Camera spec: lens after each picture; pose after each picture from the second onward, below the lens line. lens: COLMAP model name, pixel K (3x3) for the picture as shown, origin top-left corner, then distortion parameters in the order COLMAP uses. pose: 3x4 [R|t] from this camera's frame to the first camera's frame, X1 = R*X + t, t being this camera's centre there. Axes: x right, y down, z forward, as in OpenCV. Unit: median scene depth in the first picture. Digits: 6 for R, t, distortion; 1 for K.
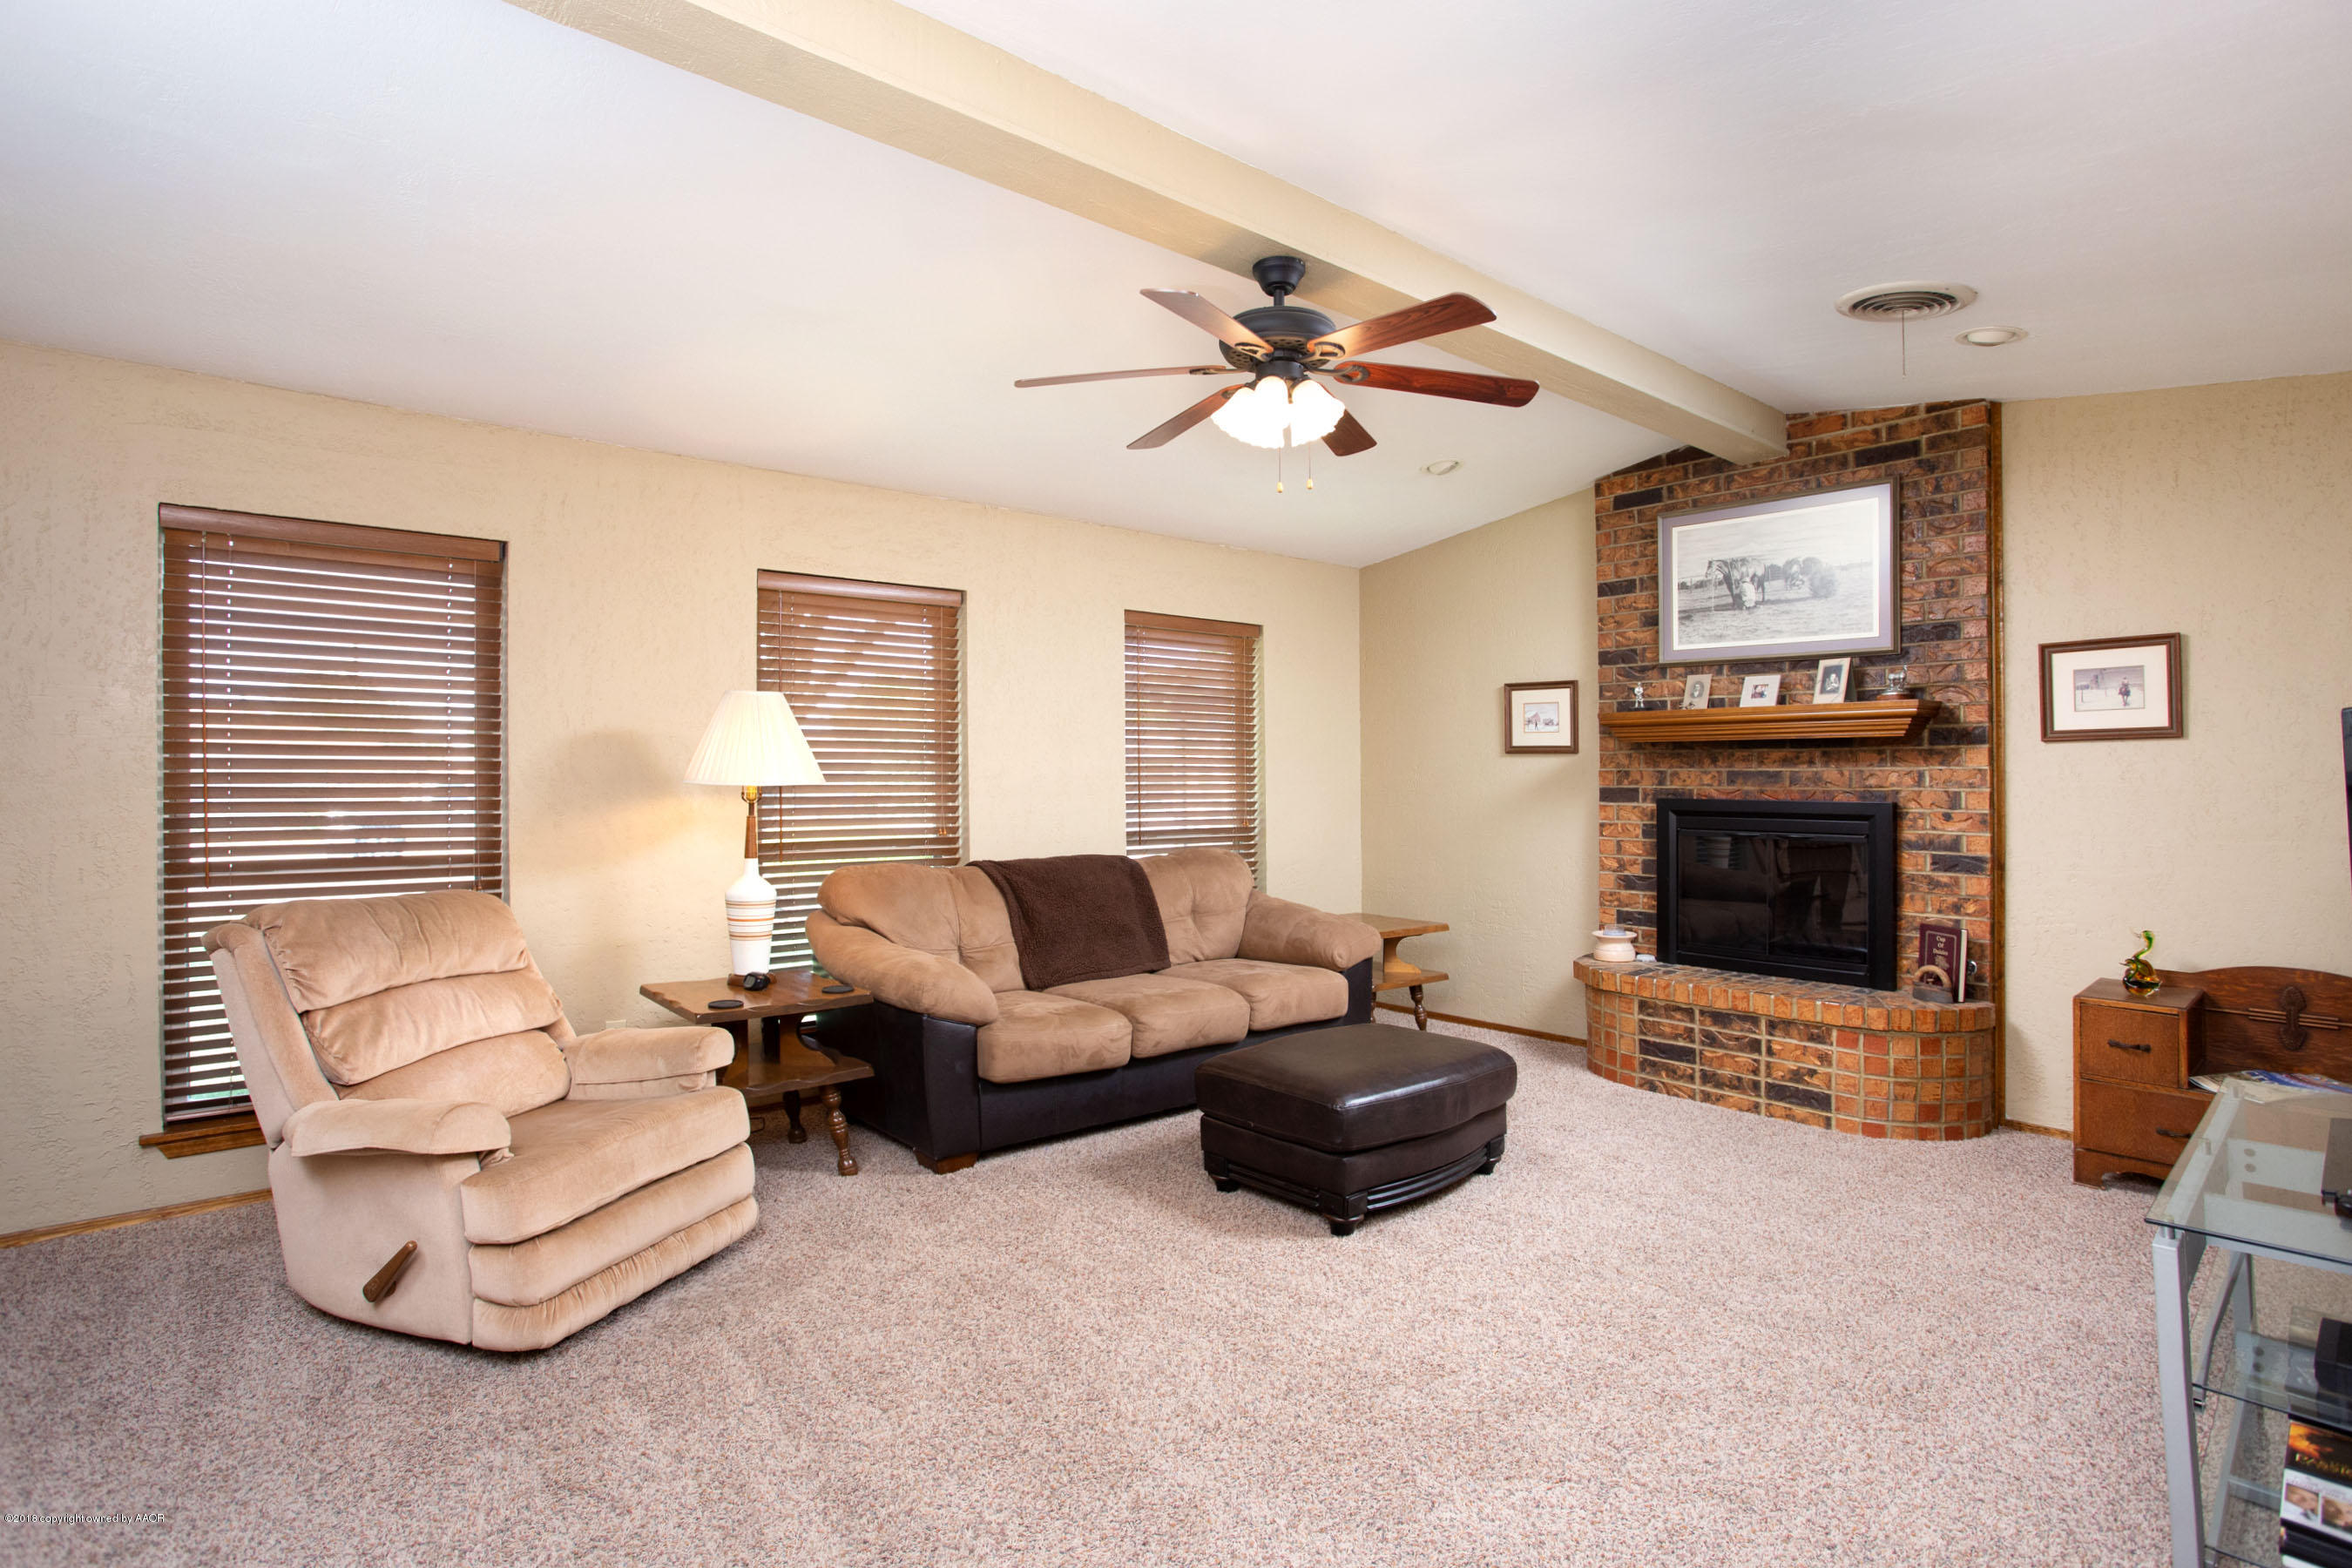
lens RADIAL K [[1174.7, 0, 1137.7], [0, 1174.7, 776.3], [0, 0, 1]] dist [-0.066500, 0.041783]
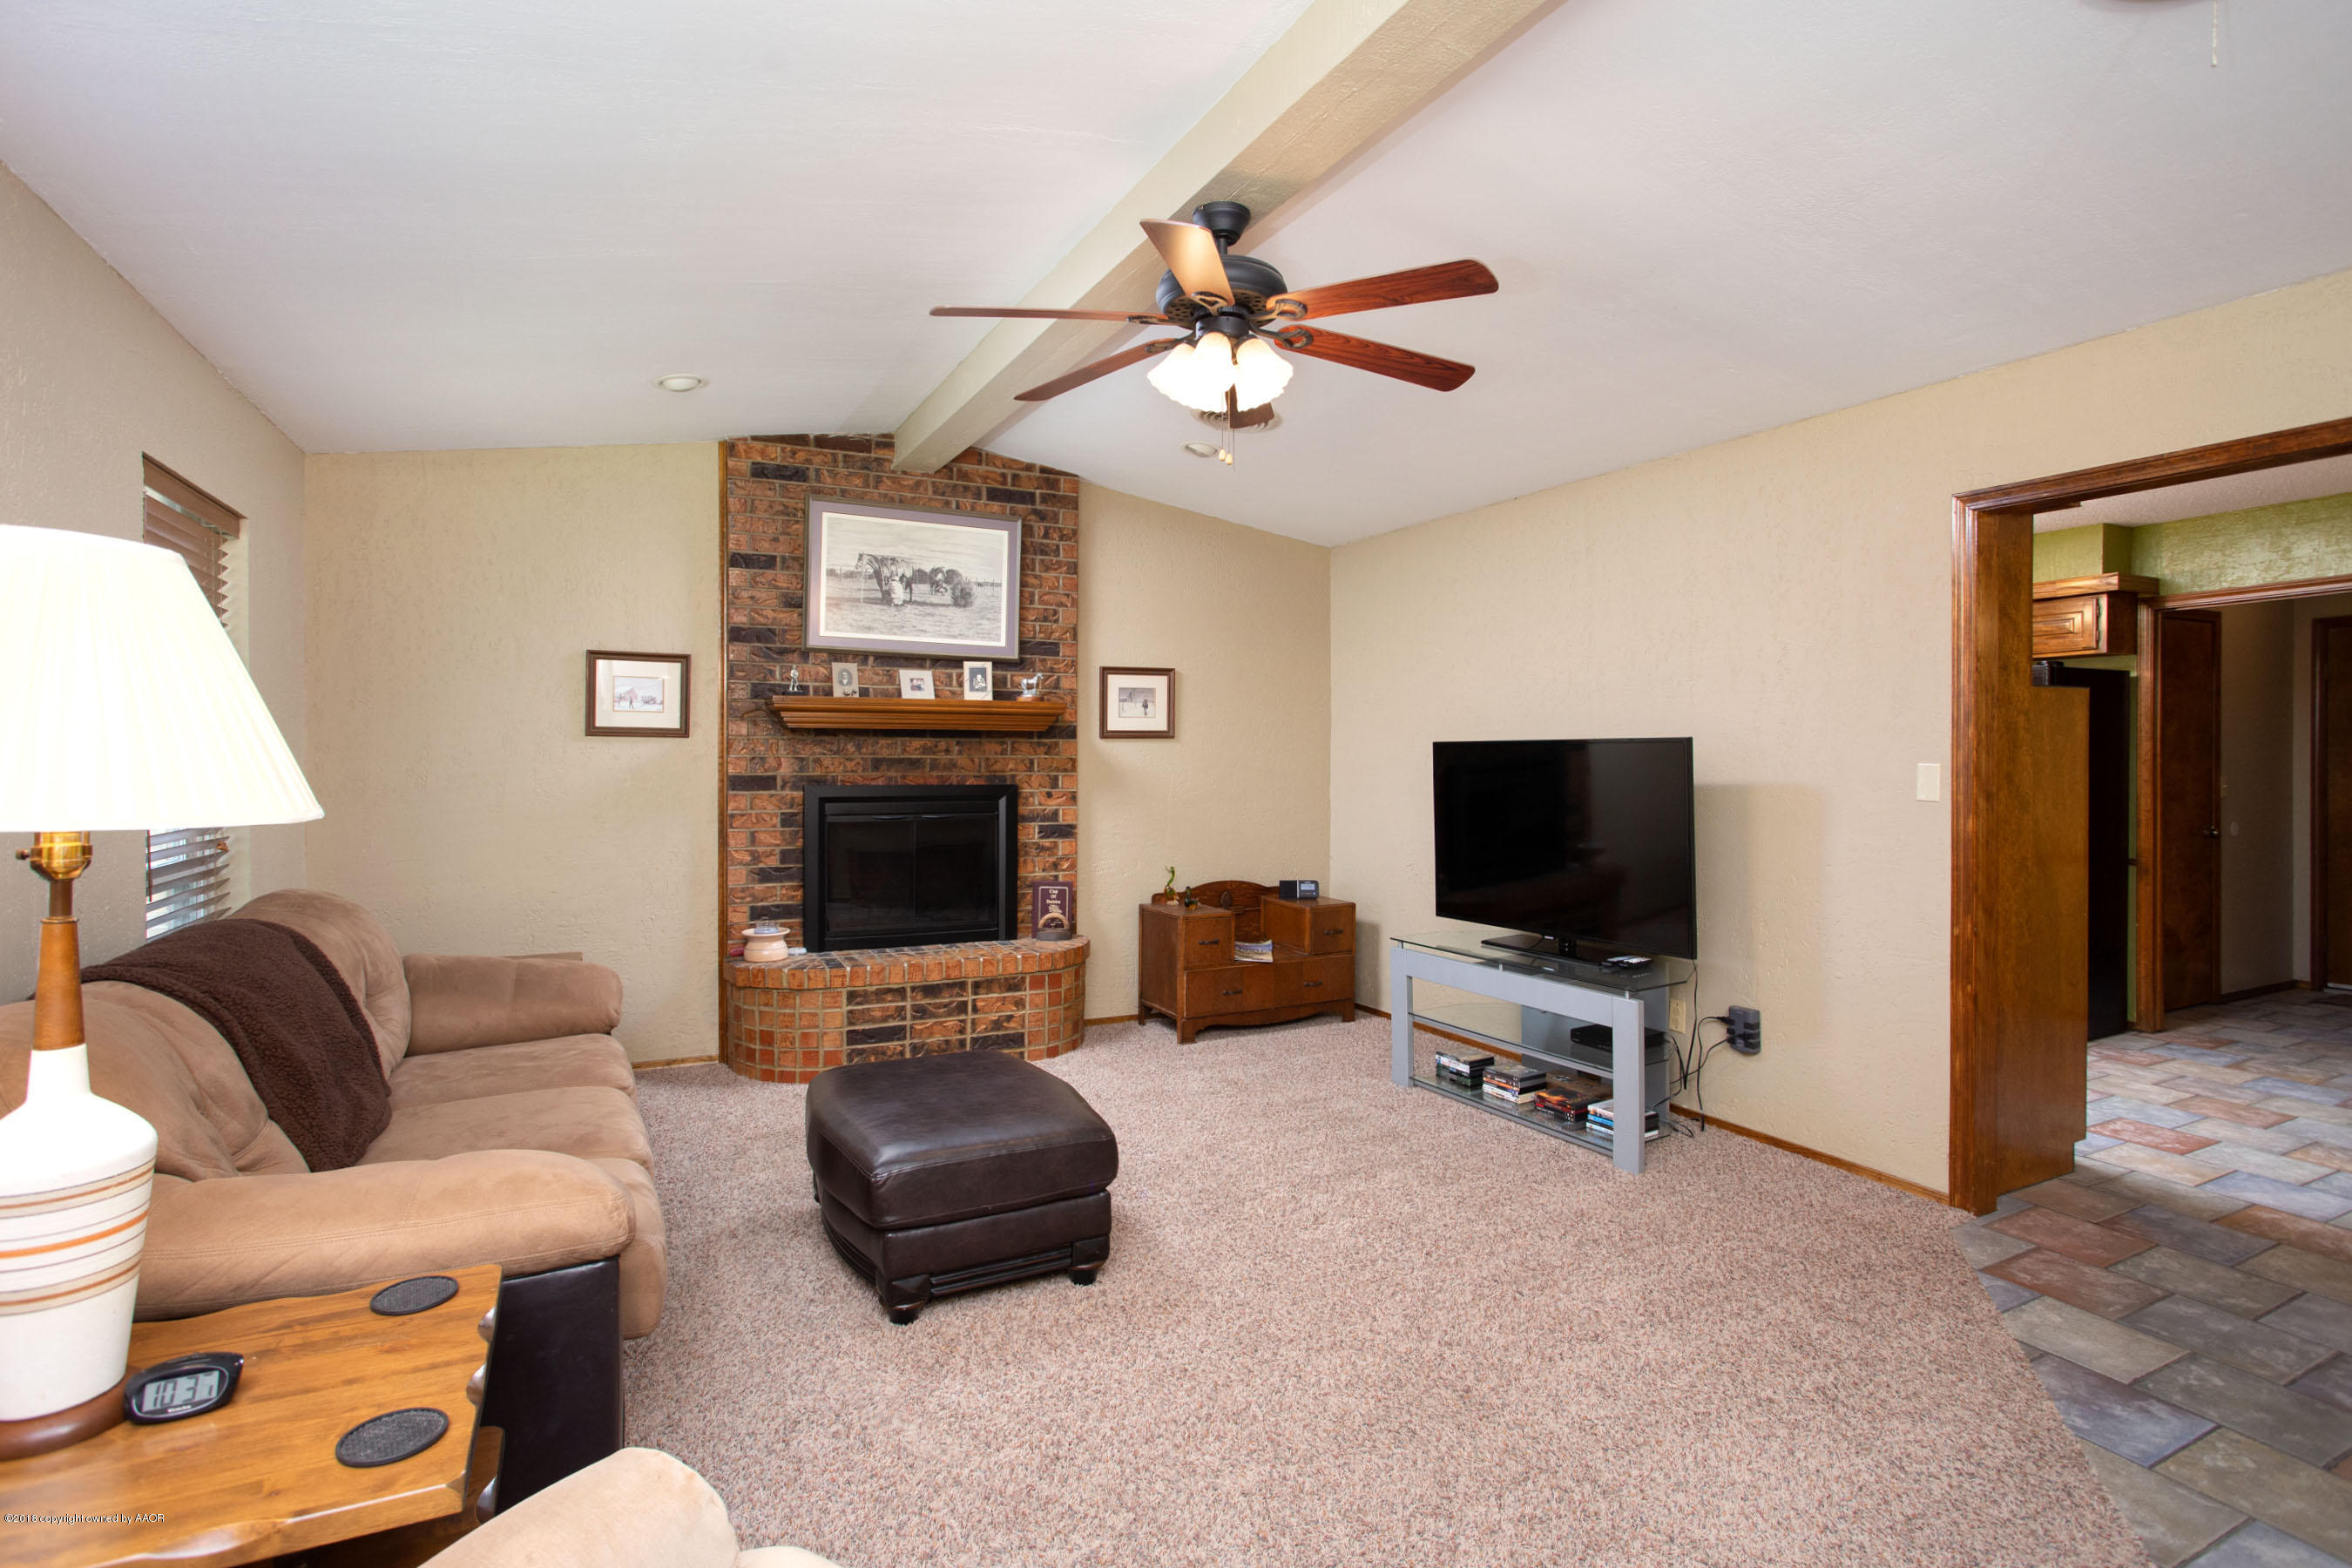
lens RADIAL K [[1174.7, 0, 1137.7], [0, 1174.7, 776.3], [0, 0, 1]] dist [-0.066500, 0.041783]
pose [[0.225169, -0.018749, 0.974139, -0.491689], [-0.005102, 0.999778, 0.020422, -0.011586], [-0.974306, -0.009569, 0.225024, 0.557374]]
